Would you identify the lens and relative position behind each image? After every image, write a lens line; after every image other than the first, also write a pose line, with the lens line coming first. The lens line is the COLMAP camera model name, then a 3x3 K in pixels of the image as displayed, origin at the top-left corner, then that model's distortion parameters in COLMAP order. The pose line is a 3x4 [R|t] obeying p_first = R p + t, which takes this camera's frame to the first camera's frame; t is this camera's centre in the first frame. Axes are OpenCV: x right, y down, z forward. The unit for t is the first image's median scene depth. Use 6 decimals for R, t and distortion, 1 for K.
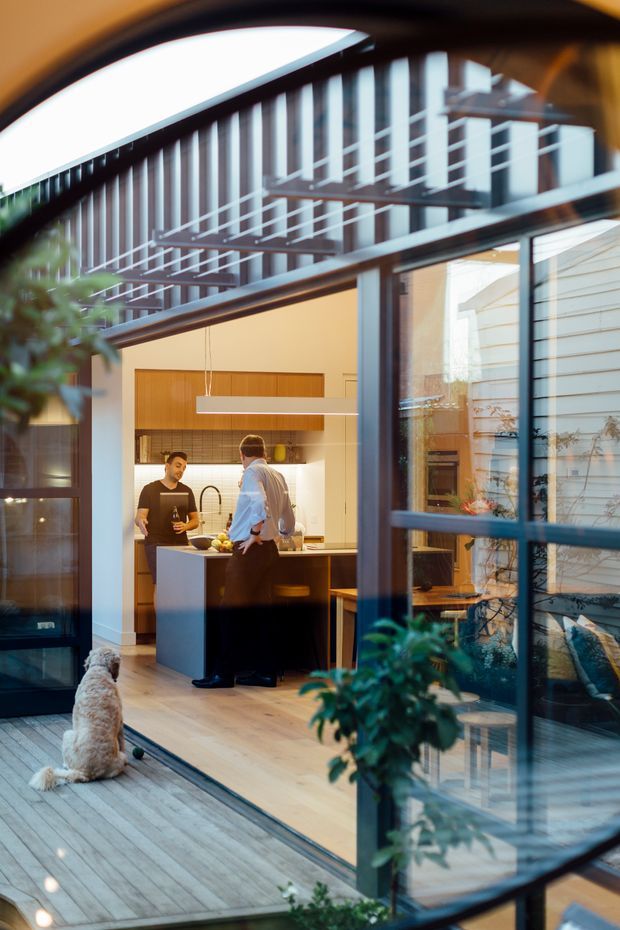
lens RADIAL K [[1424.6, 0, 310.0], [0, 1424.6, 465.0], [0, 0, 1]] dist [-0.186486, 0.053227]
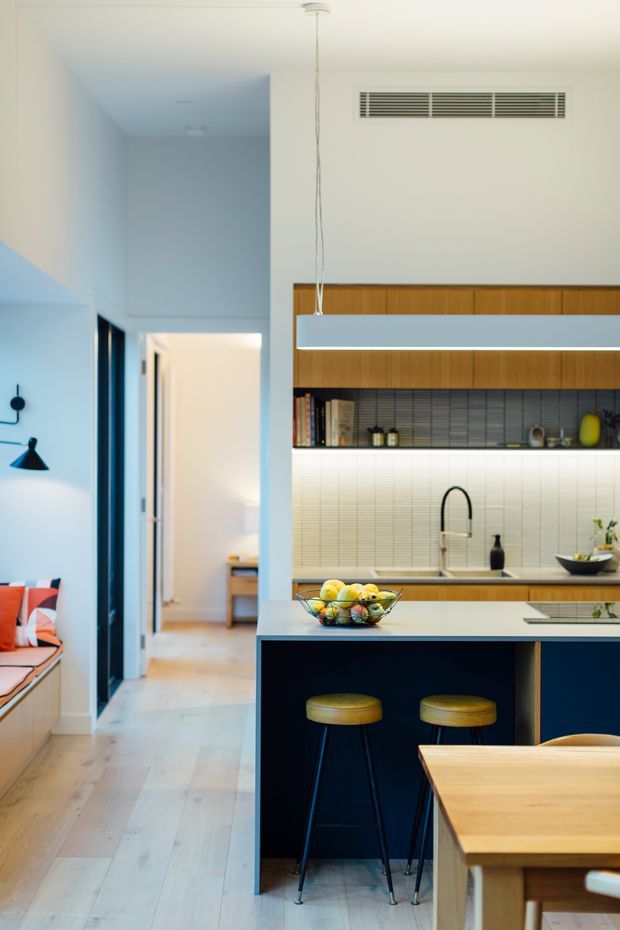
lens RADIAL K [[1424.6, 0, 310.0], [0, 1424.6, 465.0], [0, 0, 1]] dist [-0.186486, 0.053227]
pose [[0.910640, 0.006538, -0.413149, 0.118960], [-0.002322, 0.999940, 0.010706, -0.000203], [0.413194, -0.008791, 0.910600, 0.461034]]
